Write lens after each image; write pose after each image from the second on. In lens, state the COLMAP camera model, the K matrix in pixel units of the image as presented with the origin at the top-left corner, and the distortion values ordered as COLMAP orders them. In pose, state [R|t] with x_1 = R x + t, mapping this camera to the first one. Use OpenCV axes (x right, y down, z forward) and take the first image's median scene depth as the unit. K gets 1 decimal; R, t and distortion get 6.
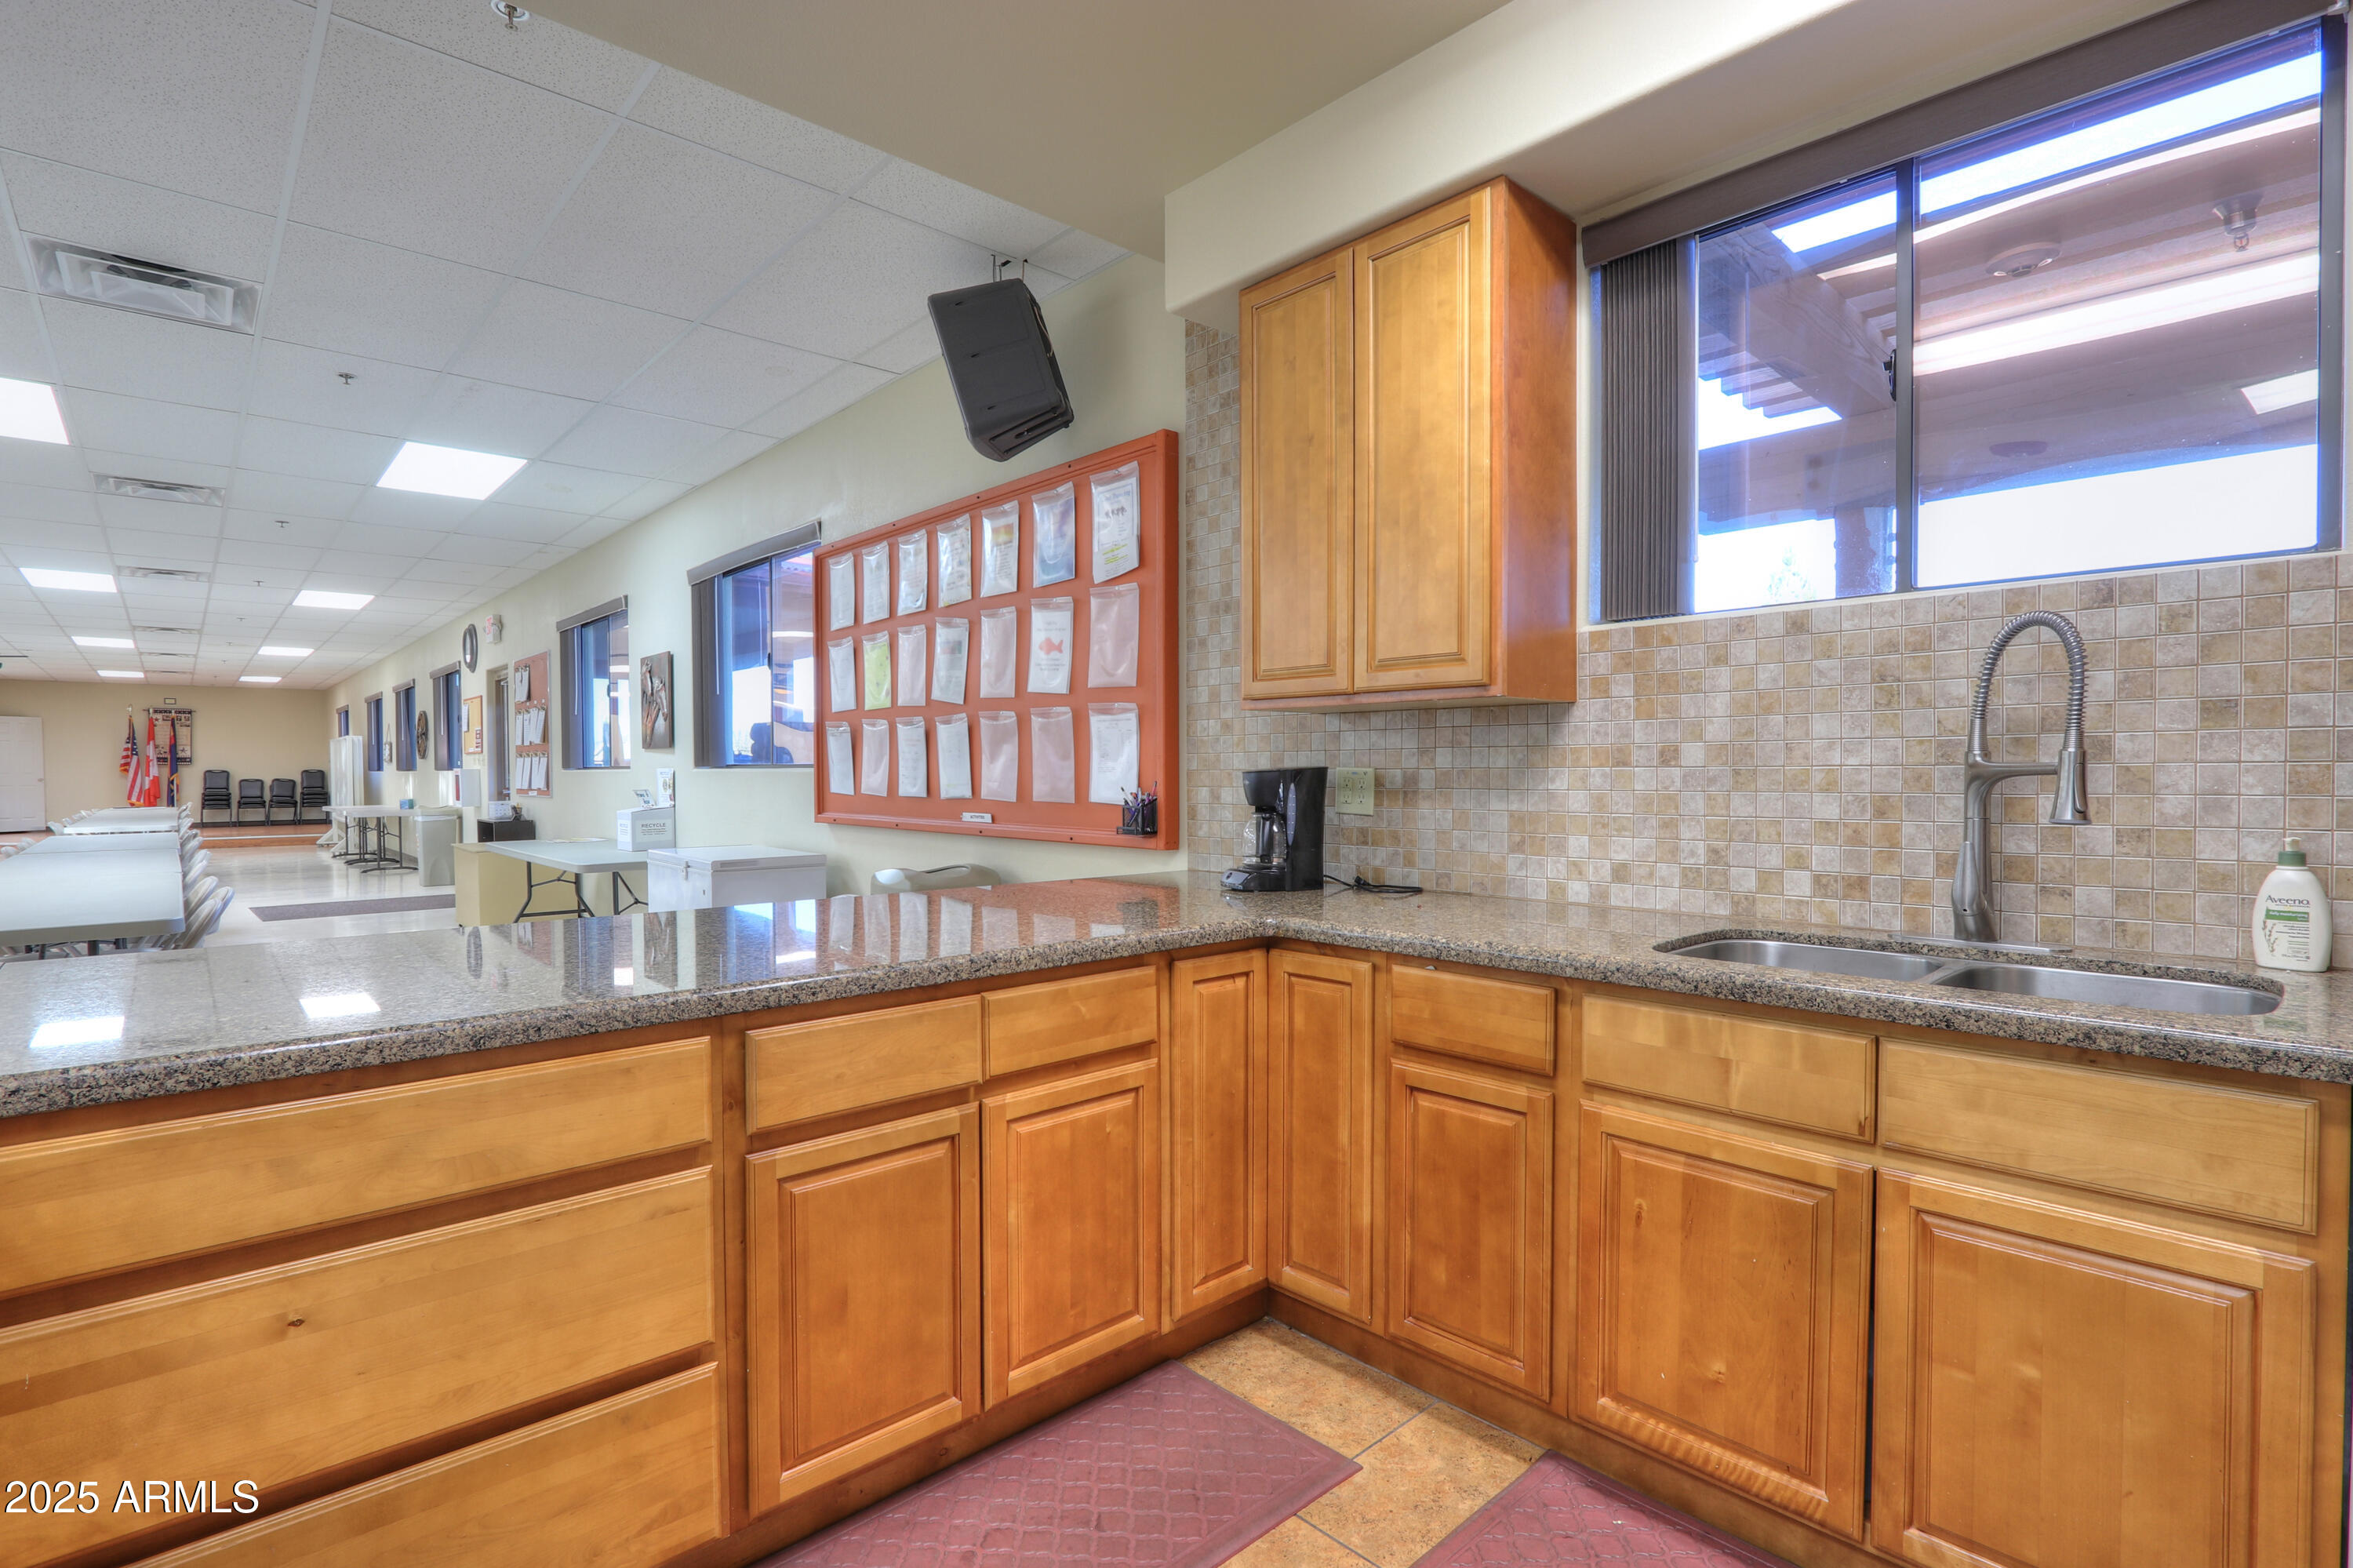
lens RADIAL K [[1155.1, 0, 1176.4], [0, 1155.1, 794.0], [0, 0, 1]] dist [-0.007401, -0.001321]
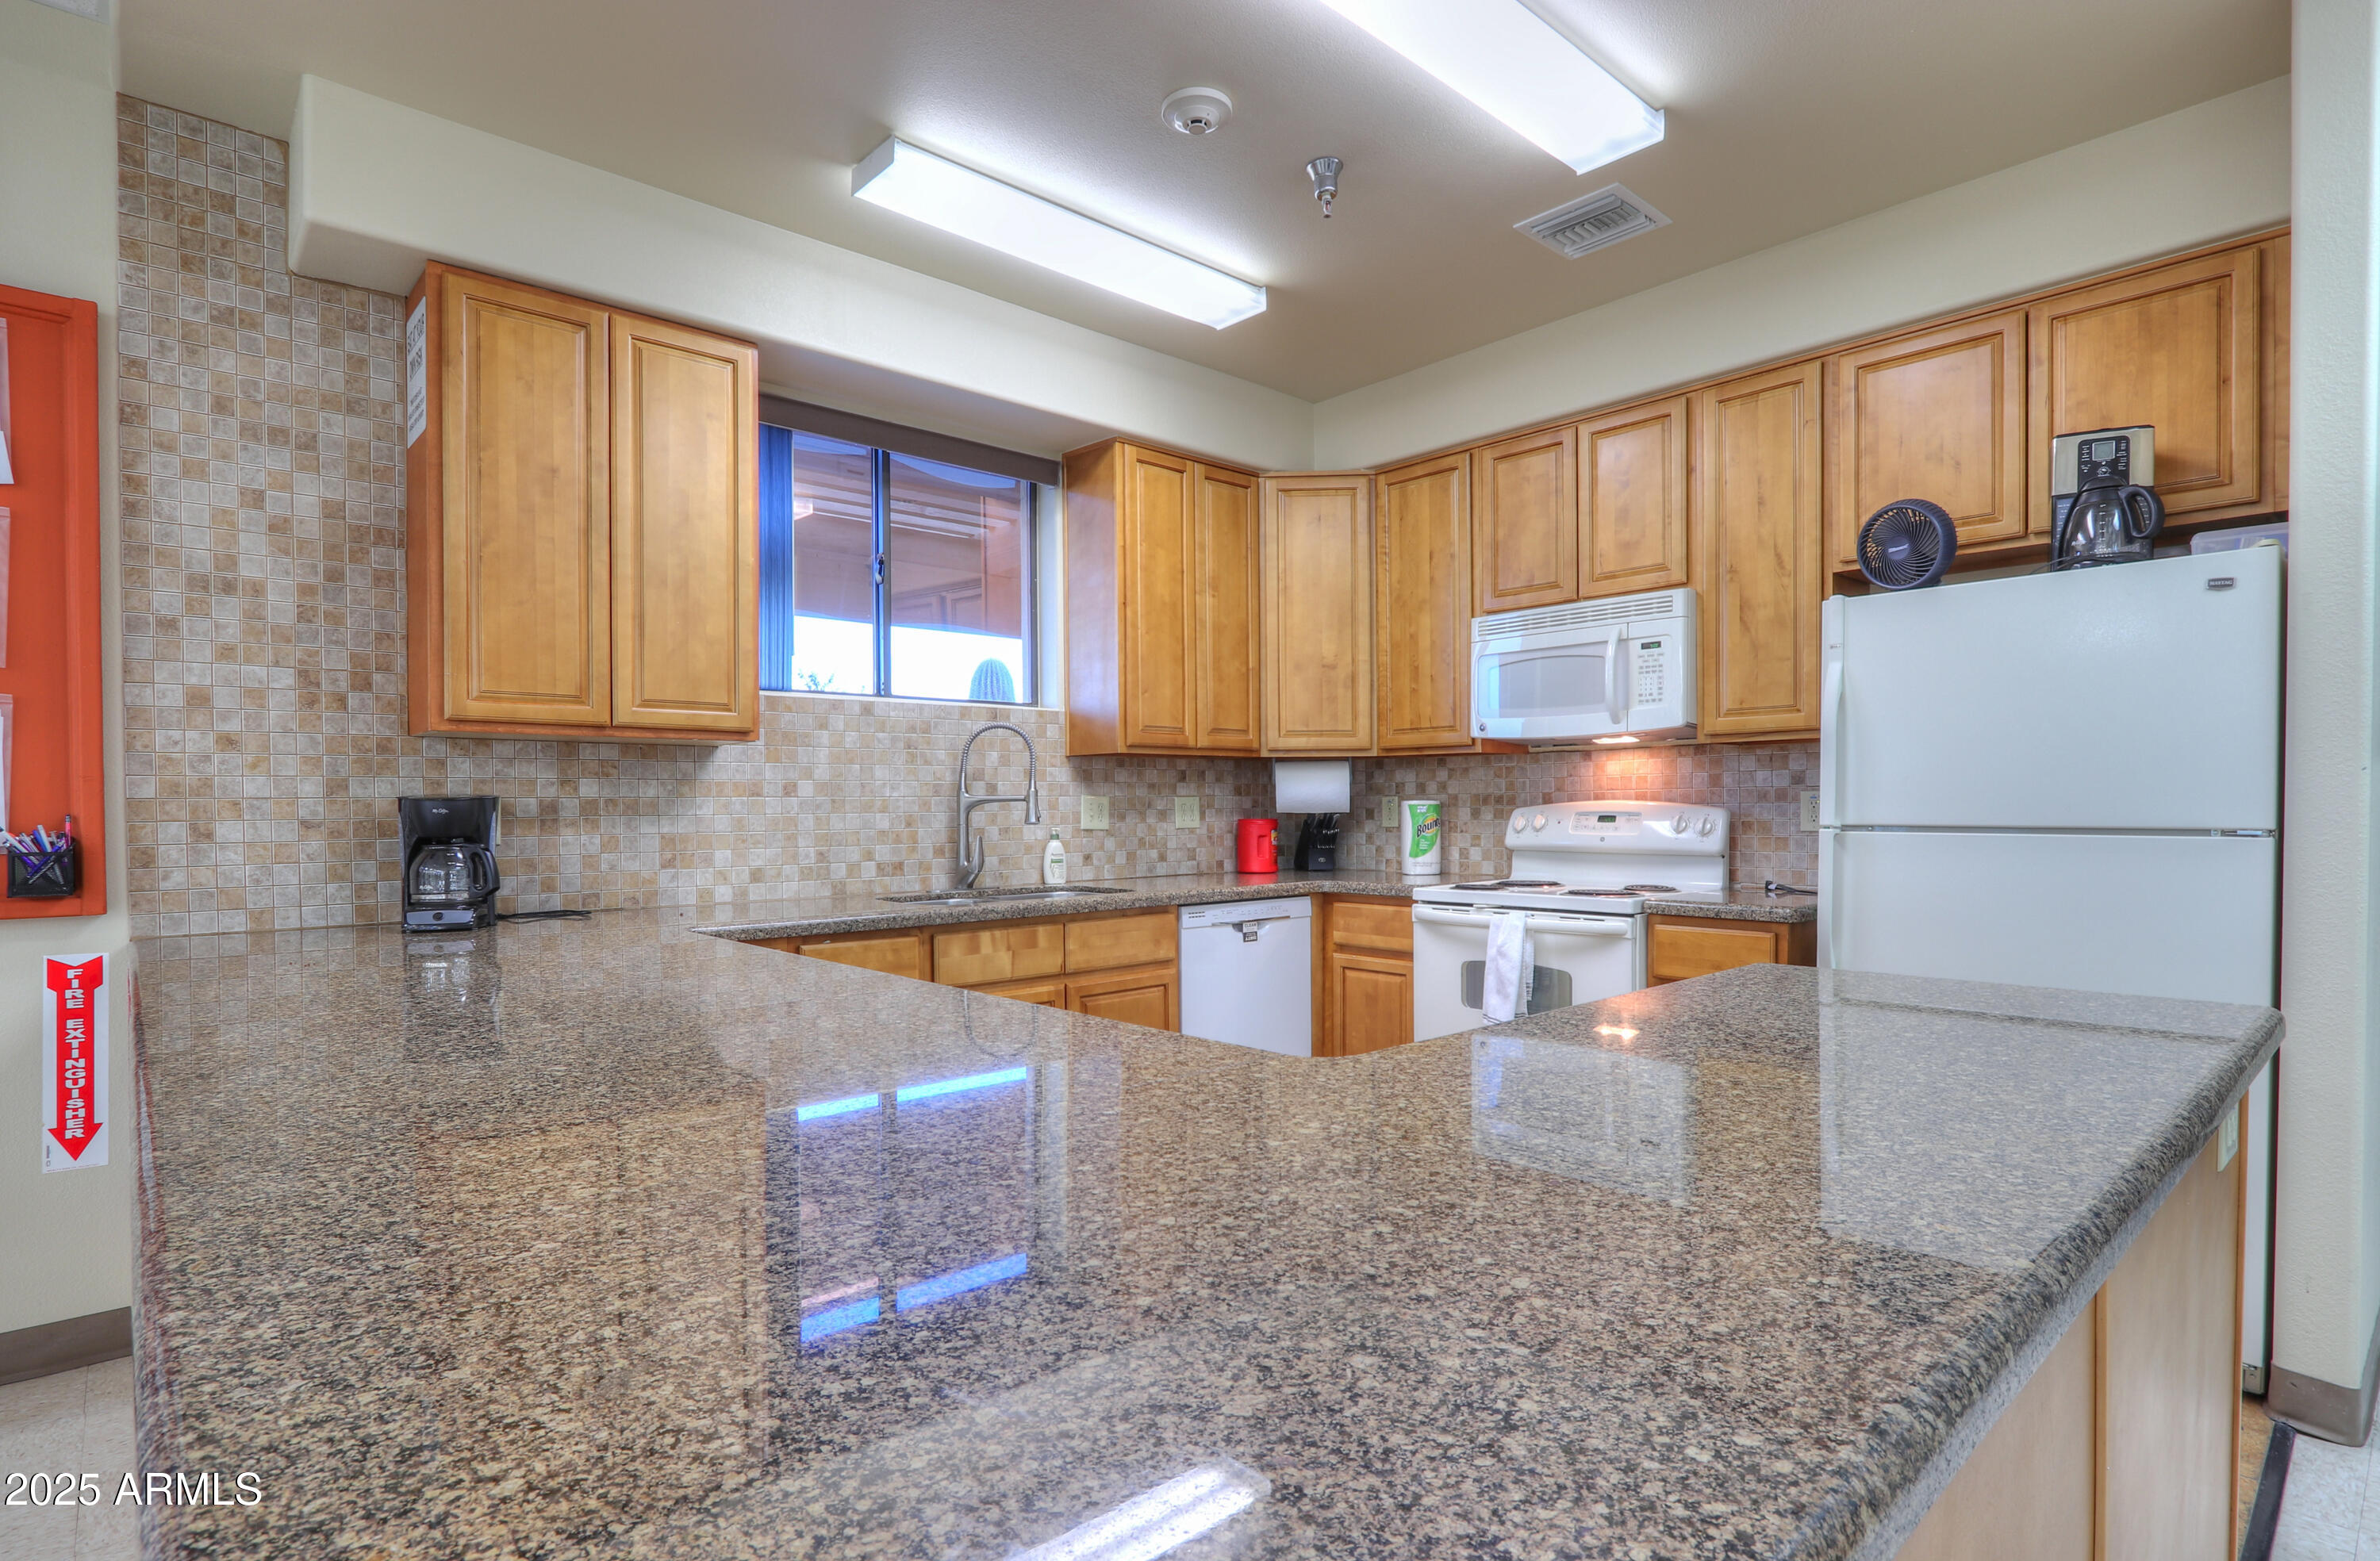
lens RADIAL K [[1168.2, 0, 1189.6], [0, 1168.2, 822.7], [0, 0, 1]] dist [-0.007401, -0.001321]
pose [[0.000846, -0.011074, 0.999938, -0.909839], [0.027005, 0.999574, 0.011047, 0.004990], [-0.999635, 0.026994, 0.001145, 0.454558]]
